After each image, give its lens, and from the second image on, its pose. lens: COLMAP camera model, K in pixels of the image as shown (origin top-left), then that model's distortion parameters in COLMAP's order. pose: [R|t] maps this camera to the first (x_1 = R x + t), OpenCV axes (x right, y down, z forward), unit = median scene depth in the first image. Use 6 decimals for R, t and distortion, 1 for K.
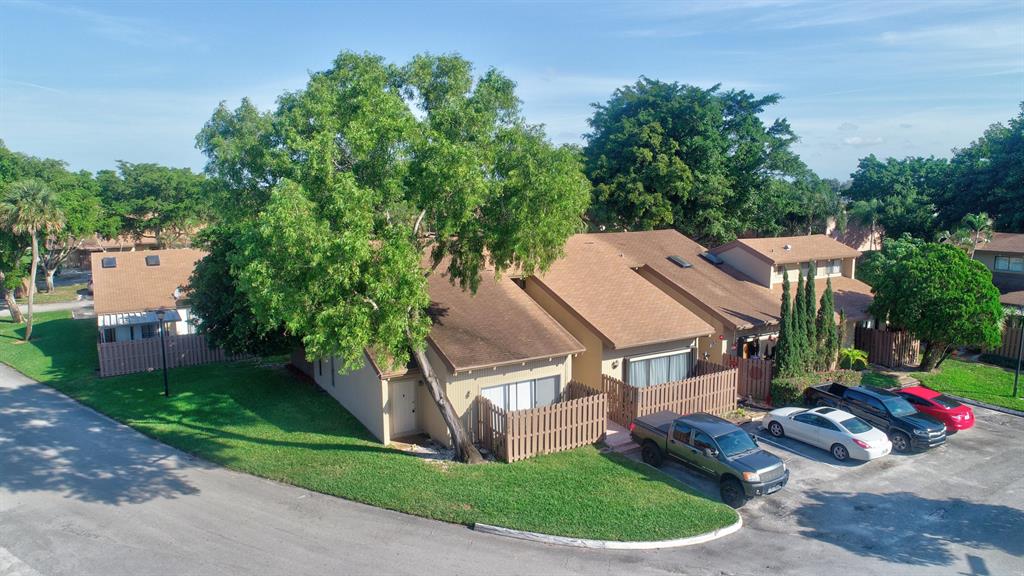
lens RADIAL K [[680.7, 0, 516.8], [0, 680.7, 289.0], [0, 0, 1]] dist [-0.009275, -0.000743]
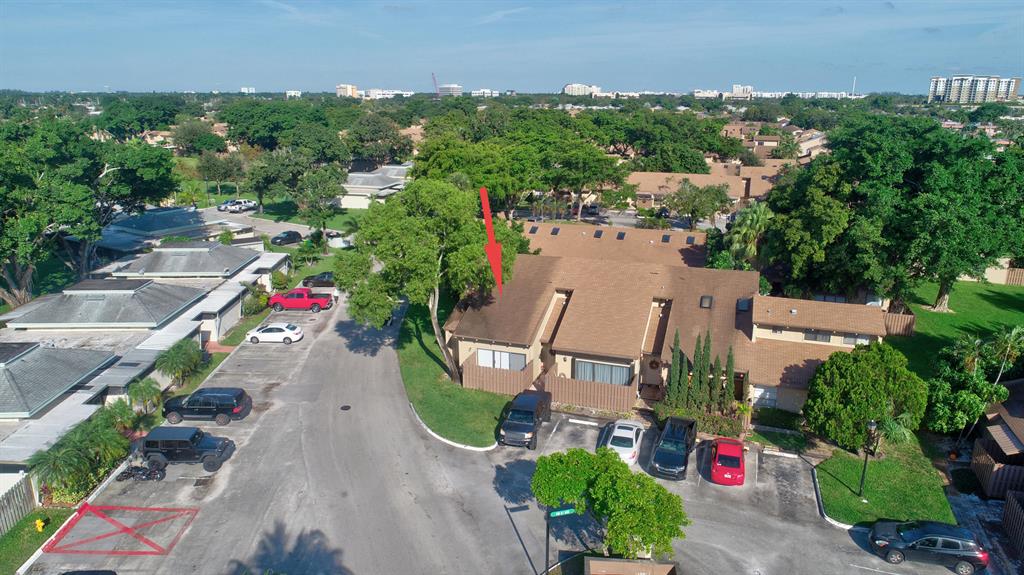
lens RADIAL K [[680.7, 0, 516.8], [0, 680.7, 288.5], [0, 0, 1]] dist [-0.009275, -0.000743]
pose [[0.645787, 0.217131, -0.731993, 1.354793], [-0.113047, 0.975336, 0.189580, -0.385588], [0.755102, -0.039679, 0.654405, -0.155231]]
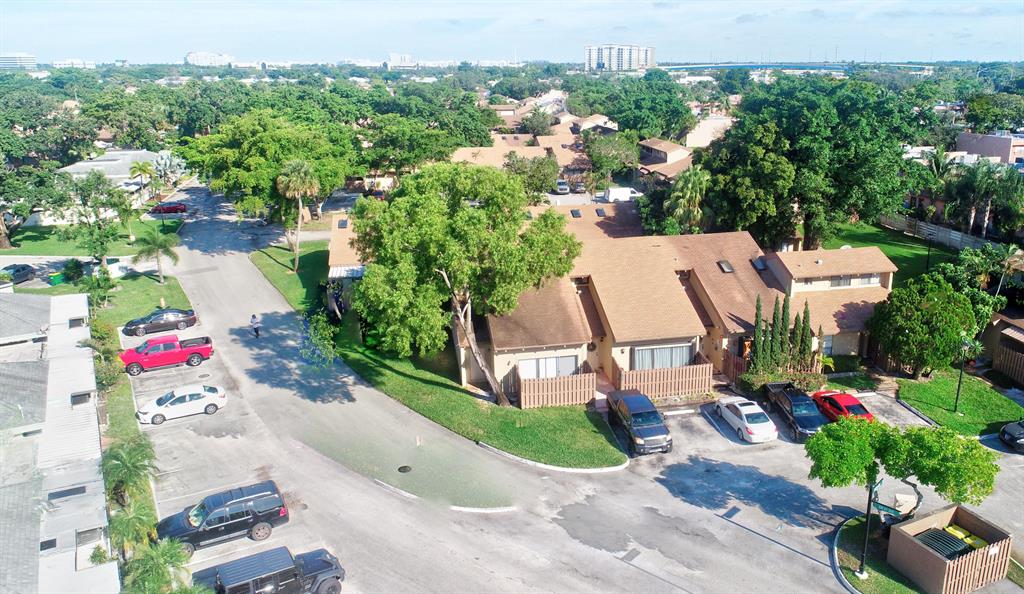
lens RADIAL K [[759.6, 0, 578.0], [0, 759.6, 275.8], [0, 0, 1]] dist [-0.007434, -0.003013]
pose [[0.947967, 0.090250, -0.305308, 0.591376], [-0.049092, 0.988947, 0.139909, -0.297586], [0.314560, -0.117641, 0.941920, -0.588985]]
